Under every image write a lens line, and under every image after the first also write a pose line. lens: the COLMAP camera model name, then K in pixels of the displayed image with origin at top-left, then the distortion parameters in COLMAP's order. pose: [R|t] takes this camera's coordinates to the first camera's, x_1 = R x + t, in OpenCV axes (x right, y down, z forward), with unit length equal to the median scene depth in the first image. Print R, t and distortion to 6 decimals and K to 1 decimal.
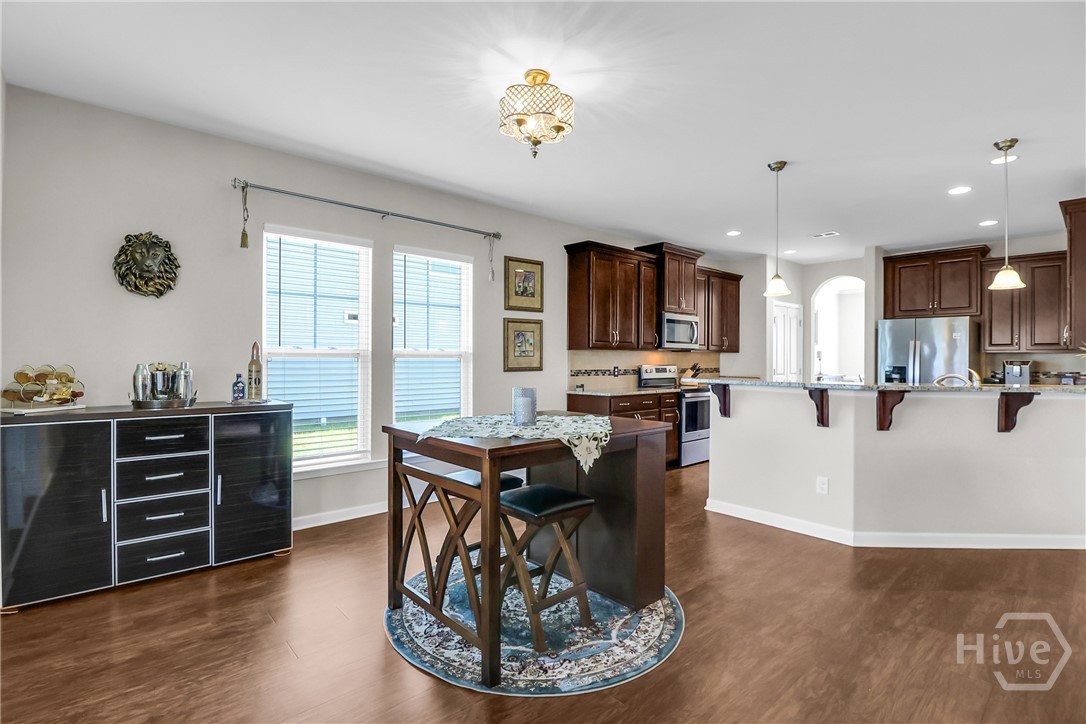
lens RADIAL K [[507.1, 0, 550.0], [0, 507.1, 360.0], [0, 0, 1]] dist [-0.004973, -0.002772]
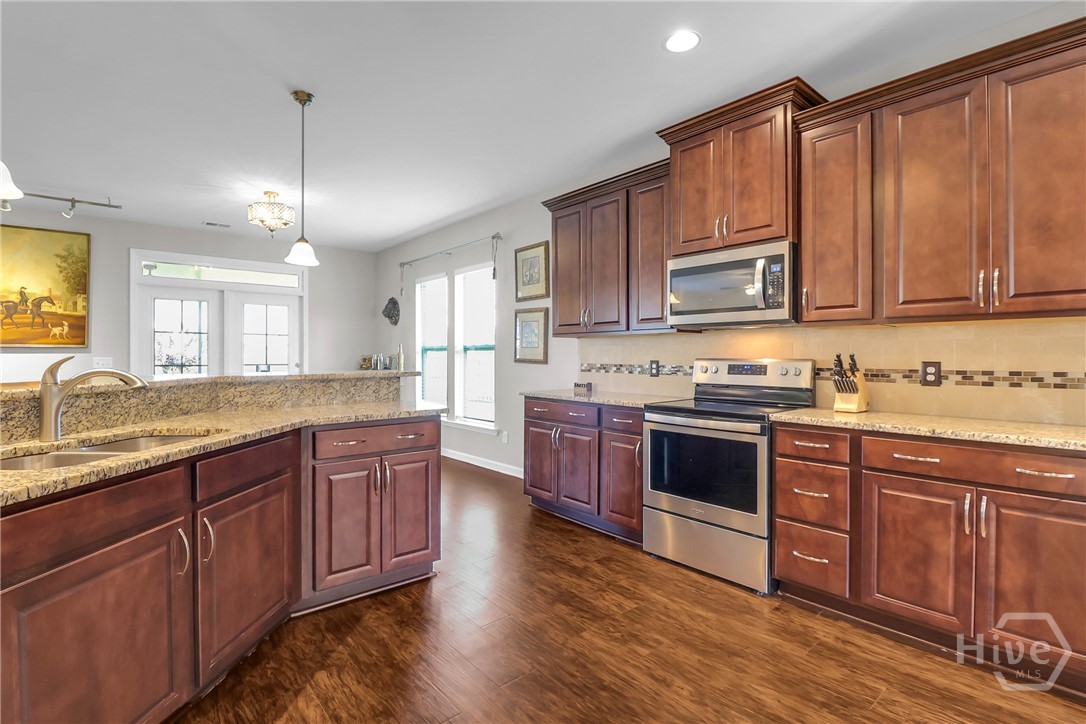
lens RADIAL K [[507.1, 0, 542.5], [0, 507.1, 363.1], [0, 0, 1]] dist [-0.004973, -0.002772]
pose [[-0.009989, 0.009647, -0.999904, 0.800591], [-0.001505, 0.999952, 0.009663, 0.010929], [0.999949, 0.001601, -0.009974, 0.917321]]
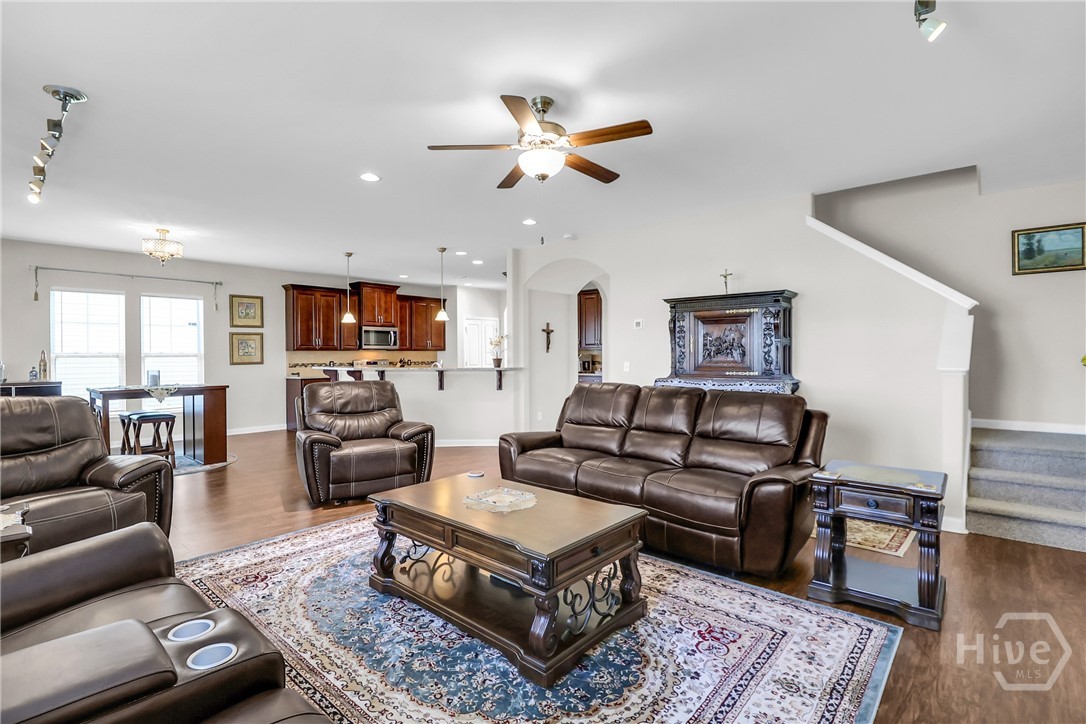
lens RADIAL K [[507.1, 0, 541.1], [0, 507.1, 362.7], [0, 0, 1]] dist [-0.004973, -0.002772]
pose [[0.993328, -0.011549, 0.114740, 0.623399], [0.009800, 0.999827, 0.015795, -0.000012], [-0.114903, -0.014565, 0.993270, -0.647109]]
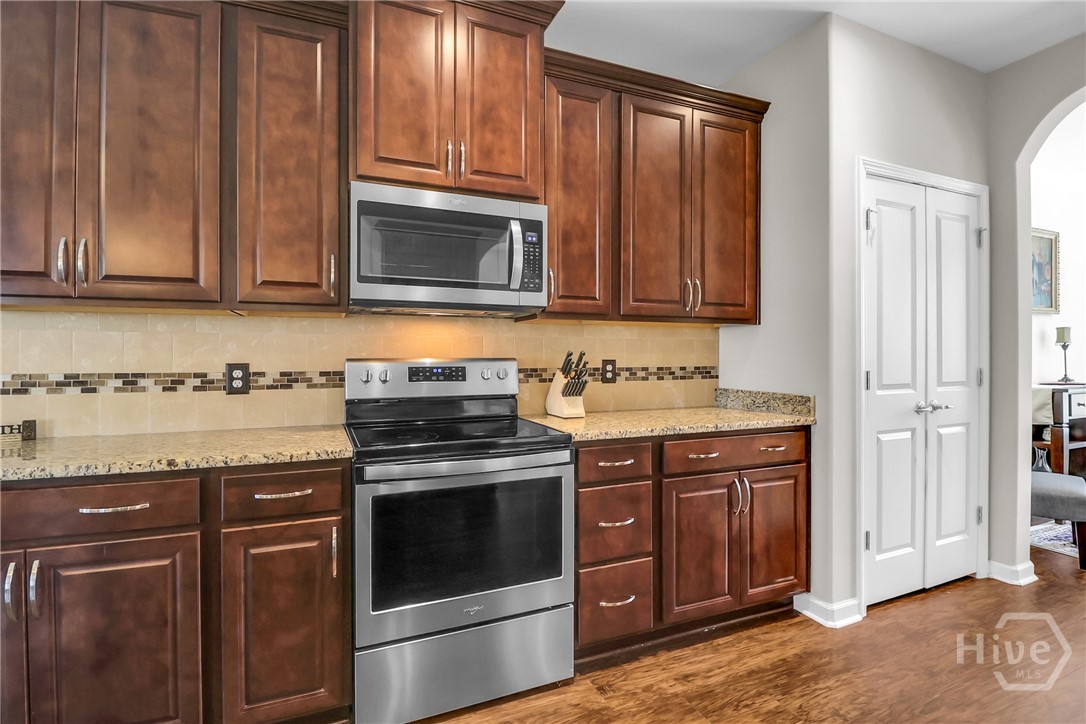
lens RADIAL K [[507.1, 0, 540.1], [0, 507.1, 356.2], [0, 0, 1]] dist [-0.004973, -0.002772]
pose [[0.944372, -0.003178, -0.328865, 0.448308], [0.004337, 0.999987, 0.002793, 0.008692], [0.328851, -0.004064, 0.944373, 0.796575]]
